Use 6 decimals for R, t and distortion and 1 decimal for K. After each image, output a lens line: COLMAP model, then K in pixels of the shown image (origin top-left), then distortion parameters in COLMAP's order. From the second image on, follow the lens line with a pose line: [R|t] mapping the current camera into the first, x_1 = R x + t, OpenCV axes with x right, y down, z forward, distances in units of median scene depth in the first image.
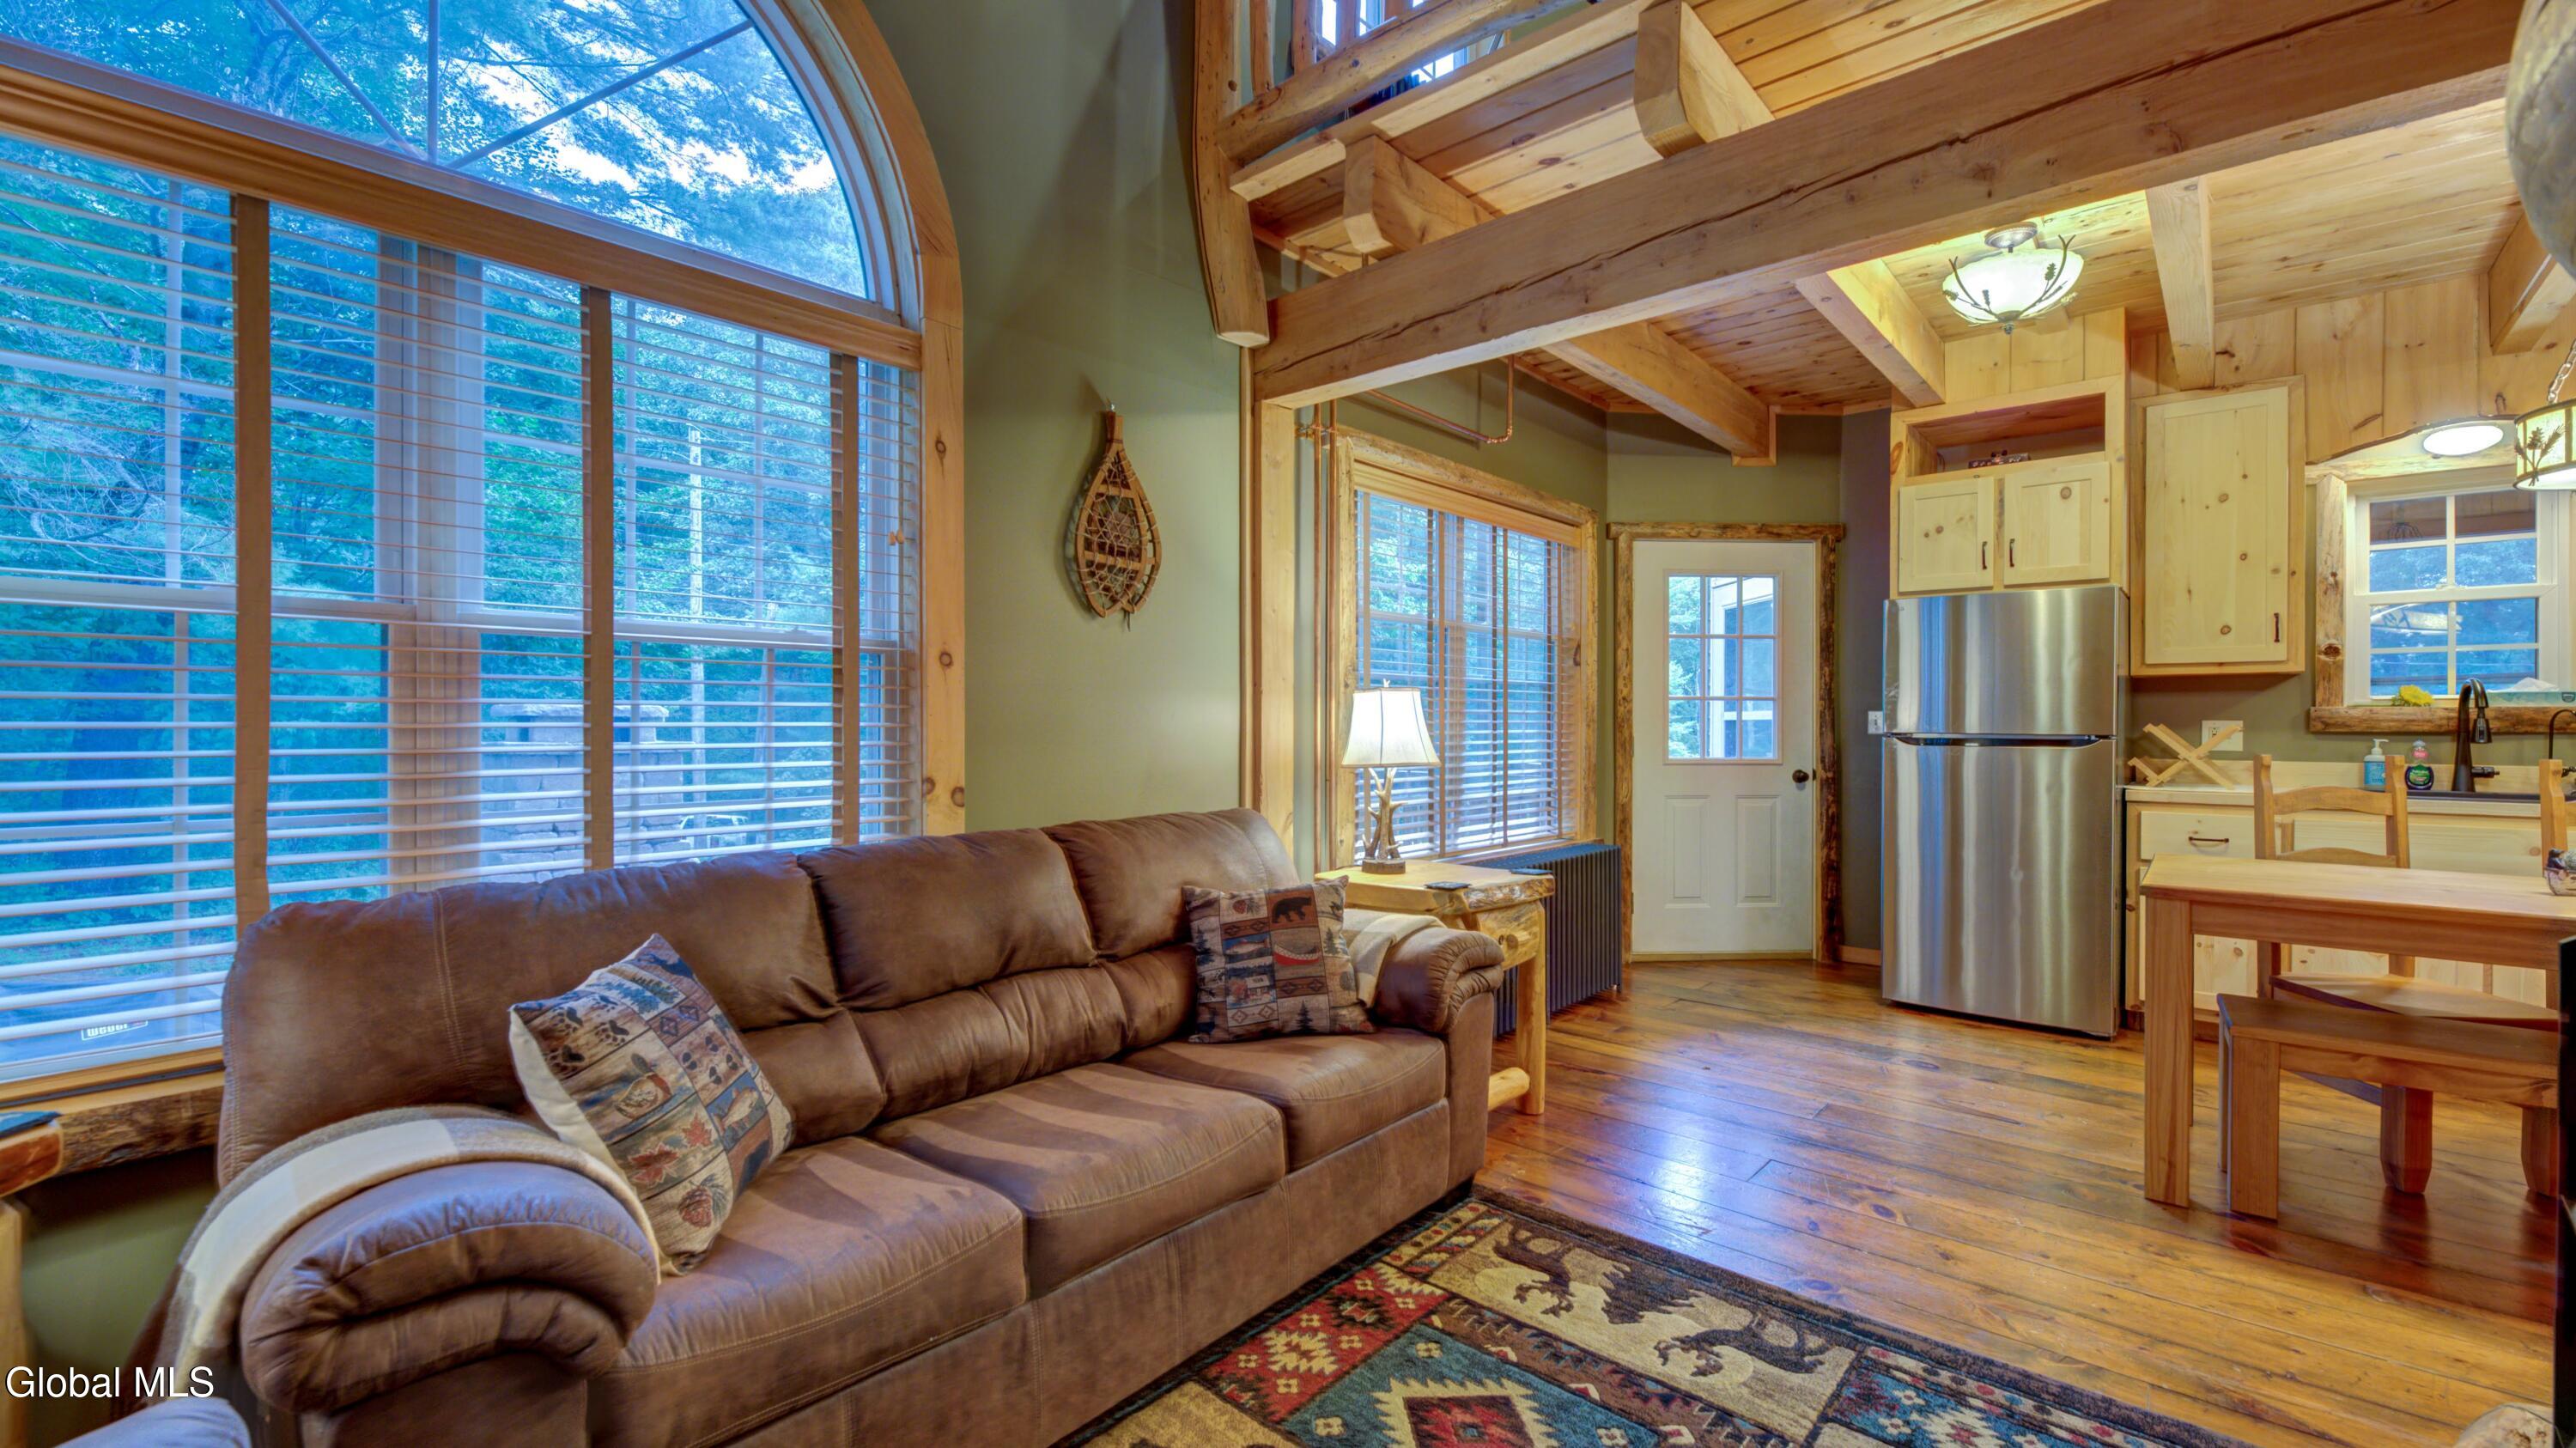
lens RADIAL K [[1067.3, 0, 1288.0], [0, 1067.3, 724.0], [0, 0, 1]] dist [0.000125, 0.000027]
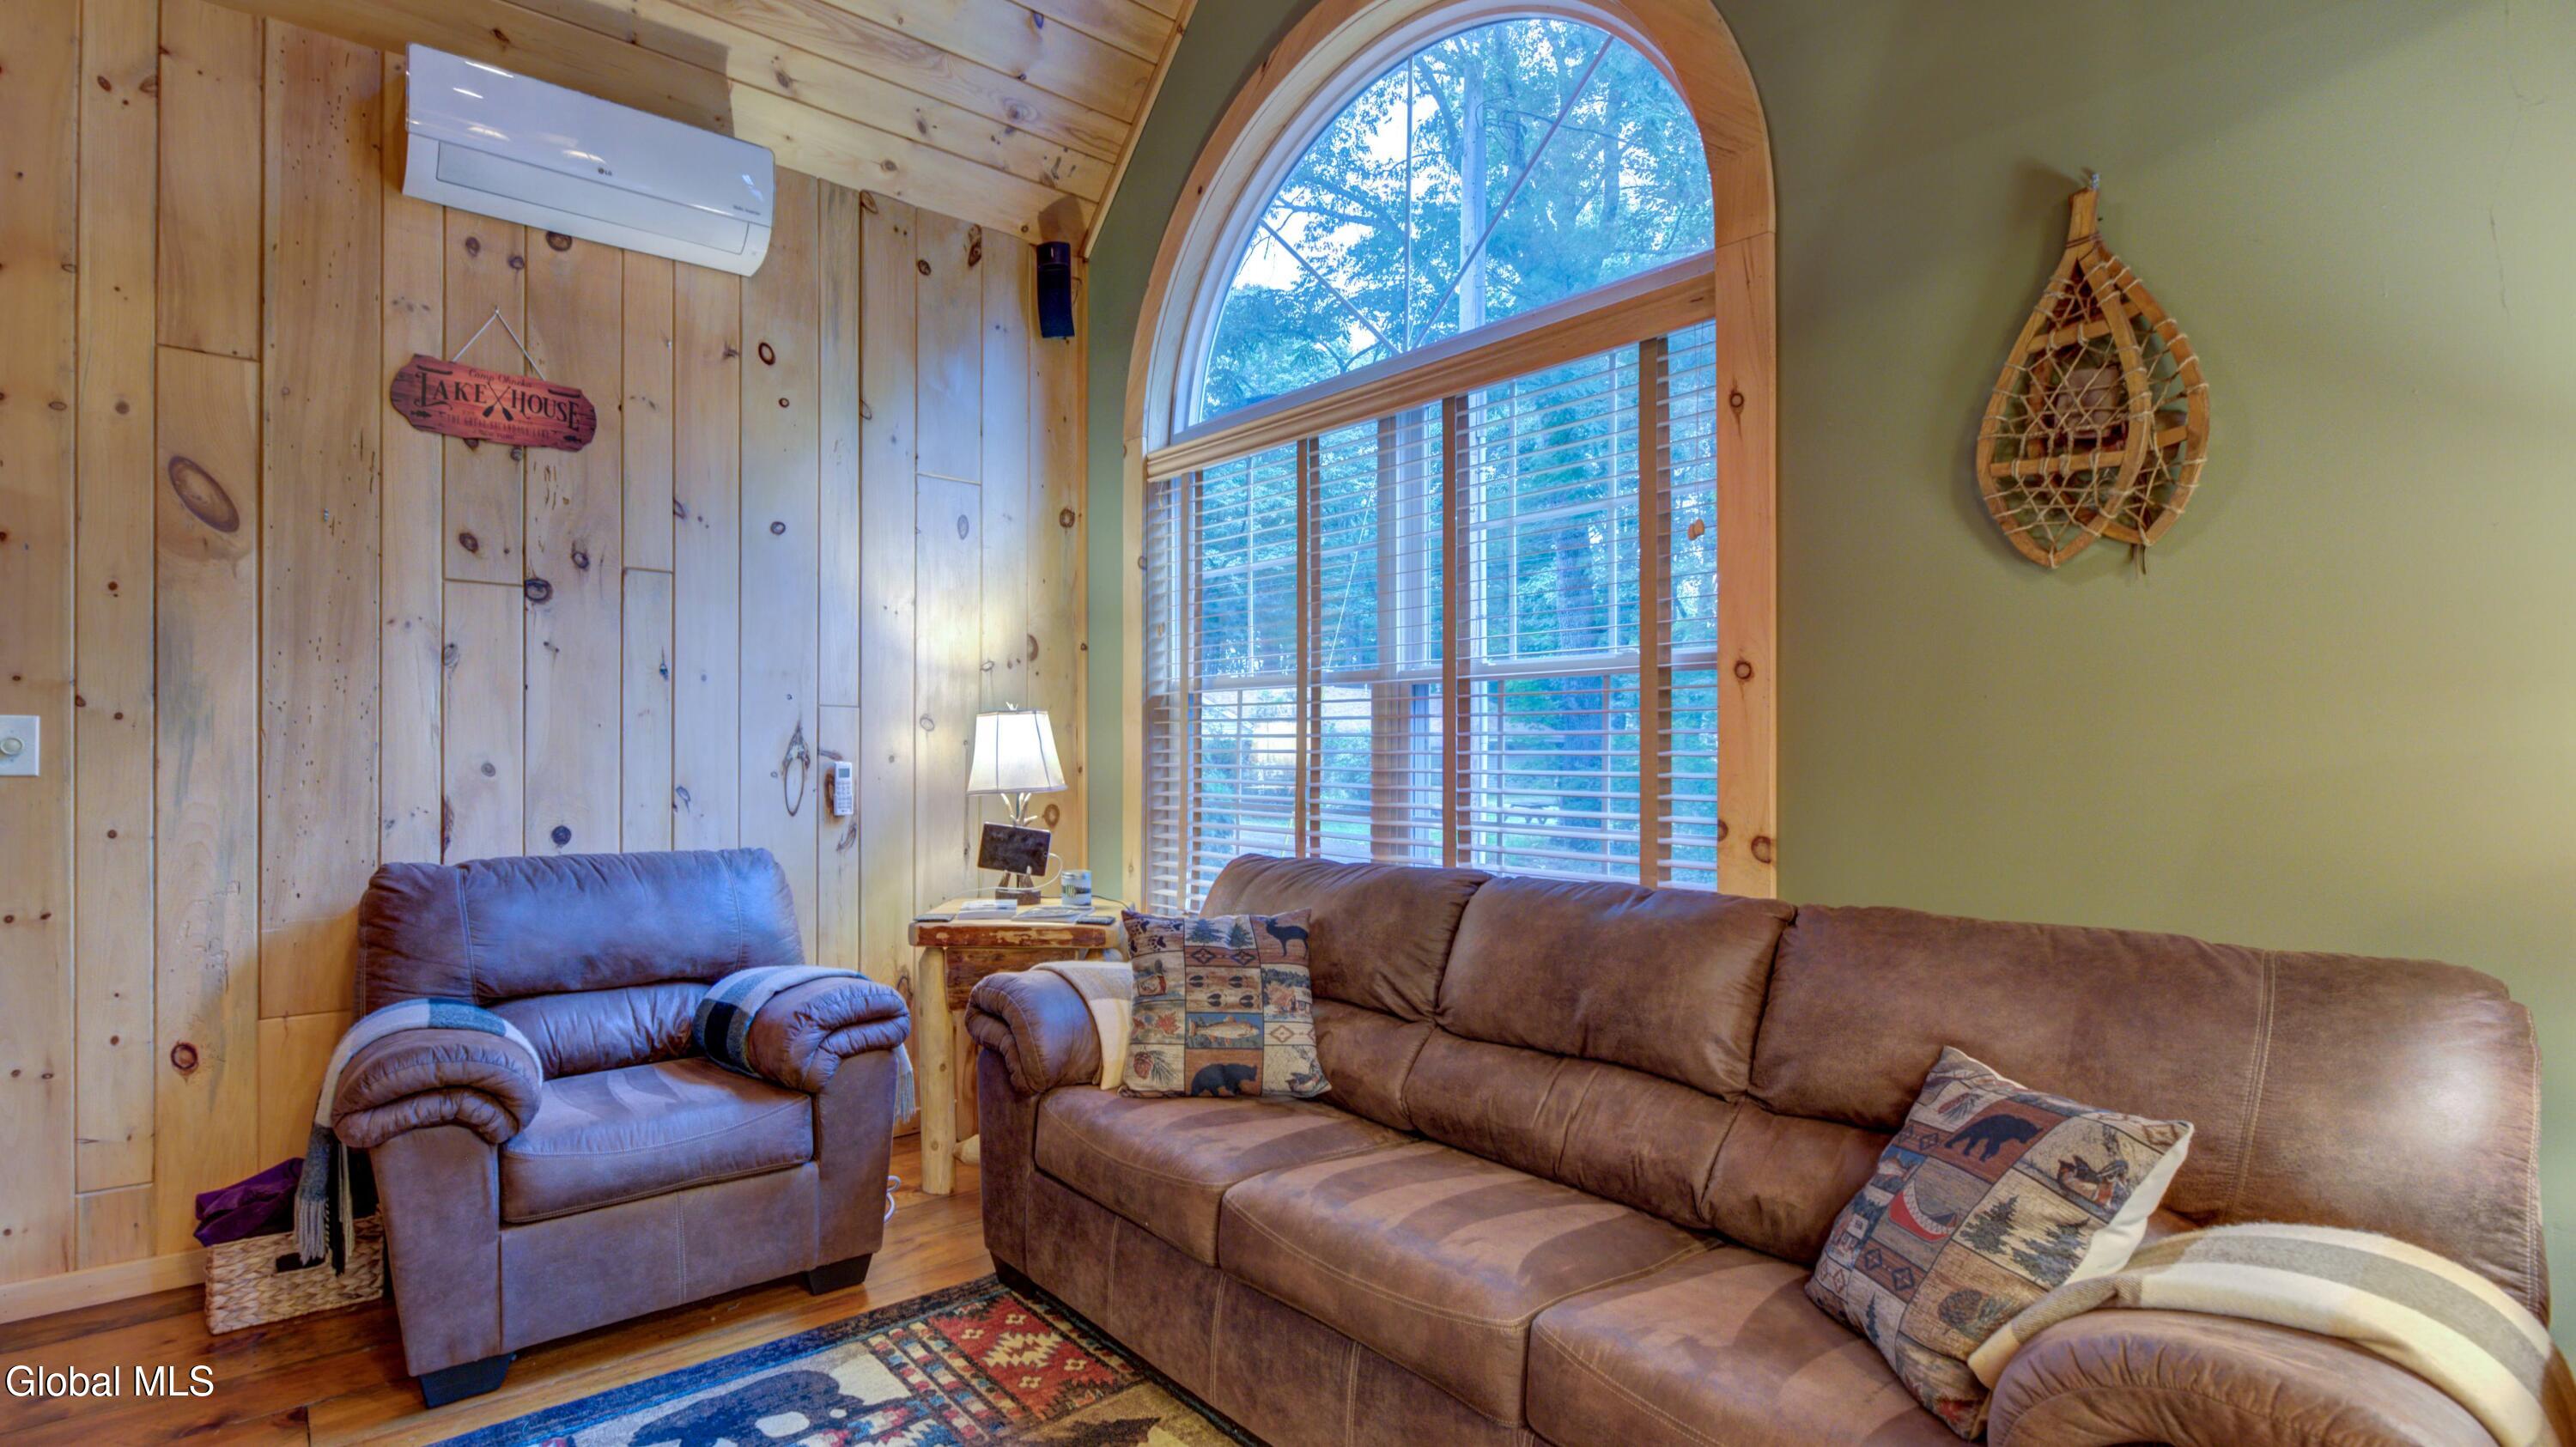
lens RADIAL K [[1458.6, 0, 1288.0], [0, 1458.6, 723.5], [0, 0, 1]] dist [-0.000131, -0.000109]
pose [[-0.229244, -0.020323, -0.973157, 0.791676], [-0.007361, 0.999790, -0.019145, 0.001516], [0.973341, 0.002775, -0.229345, 0.925169]]
